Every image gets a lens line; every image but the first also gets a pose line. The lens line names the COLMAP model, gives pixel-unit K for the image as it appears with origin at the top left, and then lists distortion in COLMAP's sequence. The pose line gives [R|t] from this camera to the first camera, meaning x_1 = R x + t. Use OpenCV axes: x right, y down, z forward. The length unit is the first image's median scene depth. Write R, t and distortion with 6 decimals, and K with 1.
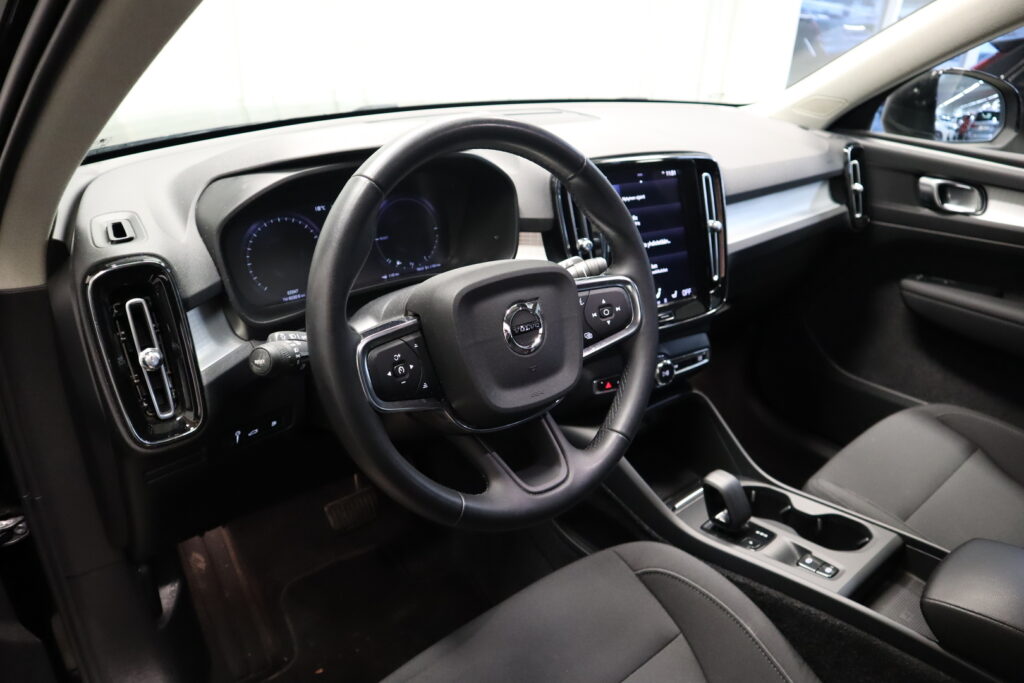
lens RADIAL K [[734.8, 0, 518.2], [0, 734.8, 346.5], [0, 0, 1]] dist [-0.030056, 0.000613]
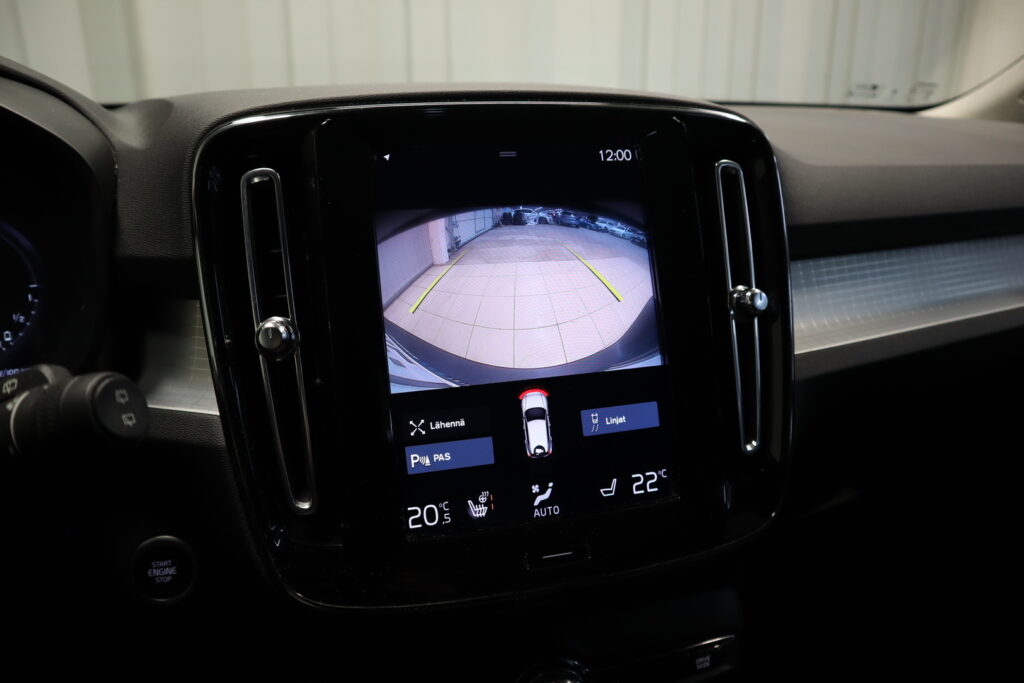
lens RADIAL K [[732.6, 0, 516.1], [0, 732.6, 342.0], [0, 0, 1]] dist [-0.023232, -0.002731]
pose [[0.956682, 0.039001, -0.288512, 0.262704], [-0.082532, 0.986664, -0.140292, -0.085104], [0.279193, 0.158027, 0.947142, 0.631713]]
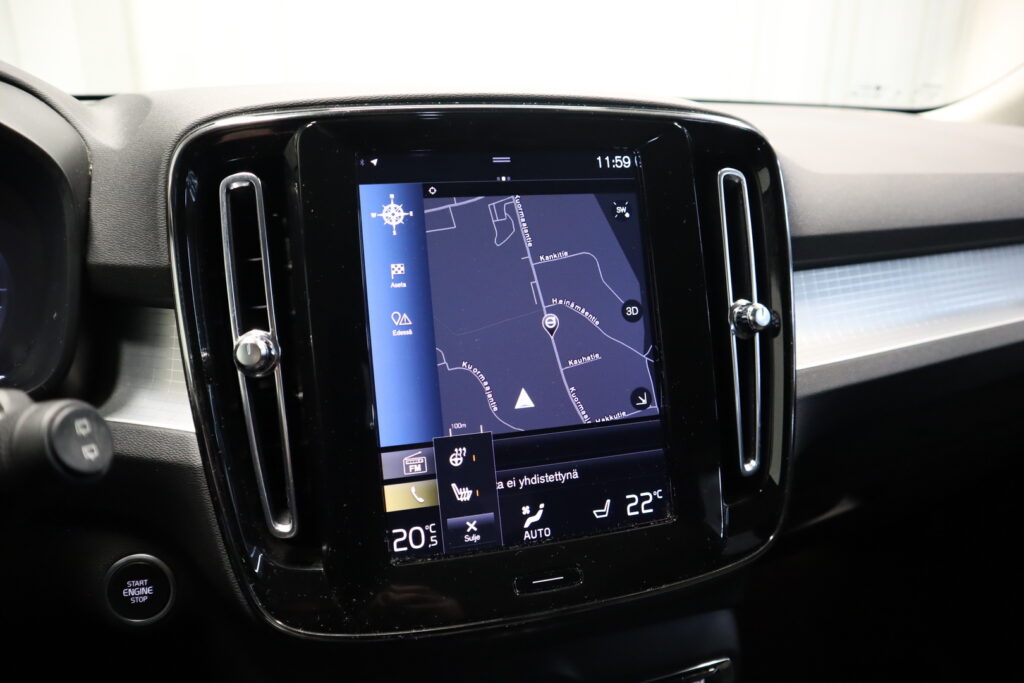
lens RADIAL K [[733.8, 0, 515.1], [0, 733.8, 348.3], [0, 0, 1]] dist [-0.026924, -0.002992]
pose [[0.957960, 0.056212, -0.281342, 0.259440], [-0.093470, 0.988266, -0.120807, -0.097333], [0.271250, 0.142025, 0.951973, 0.643028]]
